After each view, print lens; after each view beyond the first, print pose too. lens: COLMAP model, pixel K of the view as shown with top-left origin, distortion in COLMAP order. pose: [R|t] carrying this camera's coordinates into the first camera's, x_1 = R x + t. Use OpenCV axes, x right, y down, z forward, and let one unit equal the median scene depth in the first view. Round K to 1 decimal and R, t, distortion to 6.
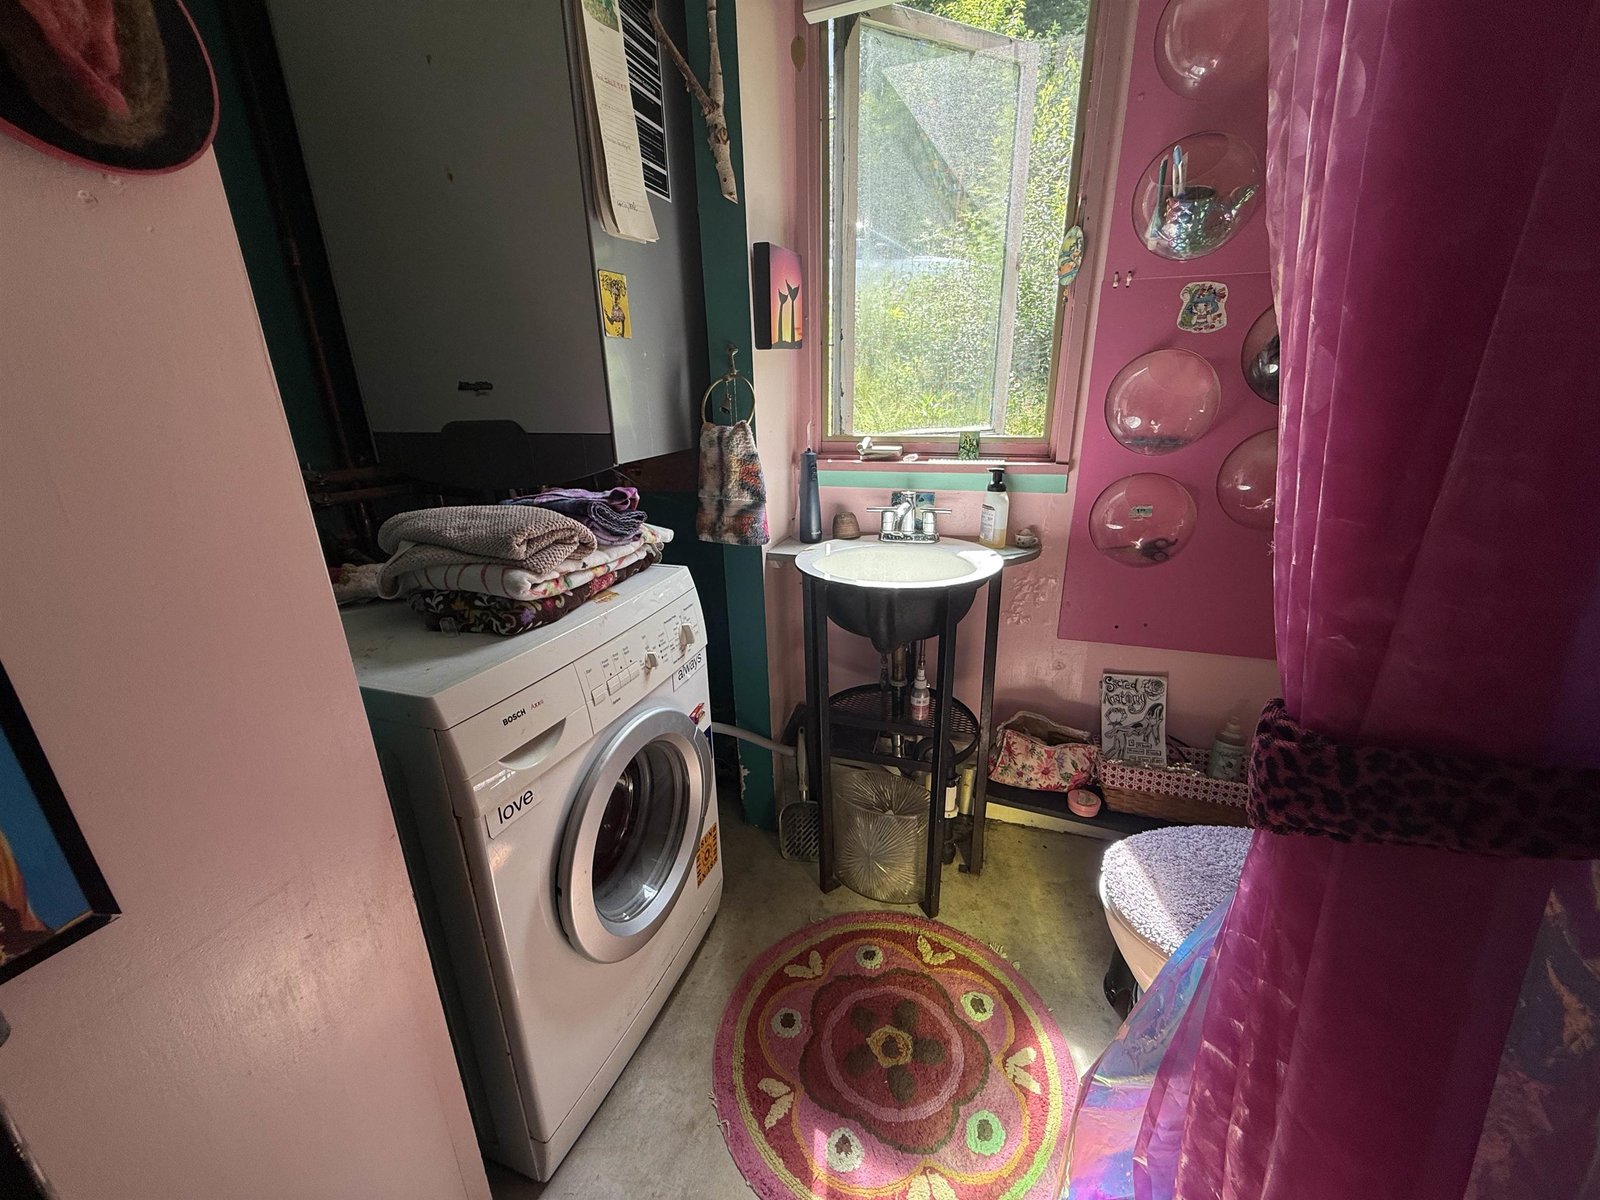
lens RADIAL K [[633.9, 0, 799.3], [0, 633.9, 602.5], [0, 0, 1]] dist [-0.000633, 0.000309]
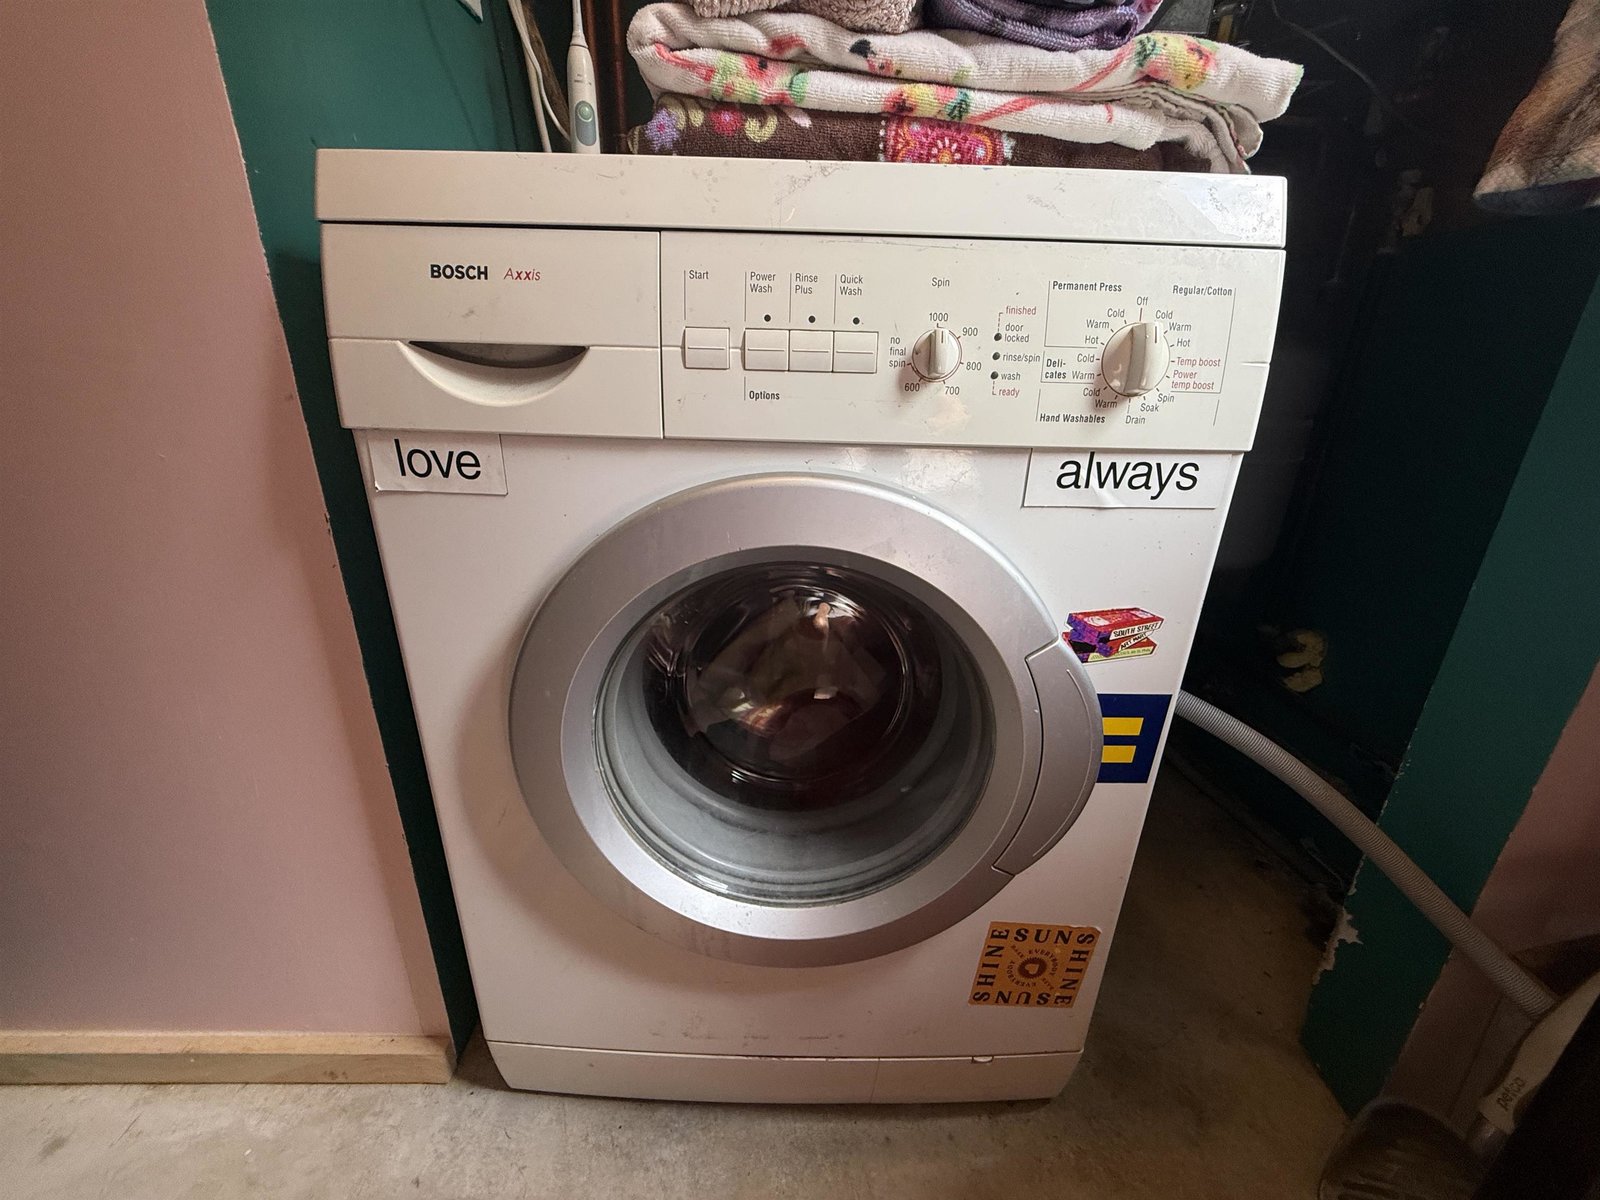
lens RADIAL K [[633.9, 0, 806.9], [0, 633.9, 597.4], [0, 0, 1]] dist [-0.000633, 0.000309]
pose [[0.342583, 0.363038, -0.866510, 0.086736], [-0.327659, 0.910580, 0.251959, 0.130650], [0.880498, 0.197603, 0.430902, 0.708398]]
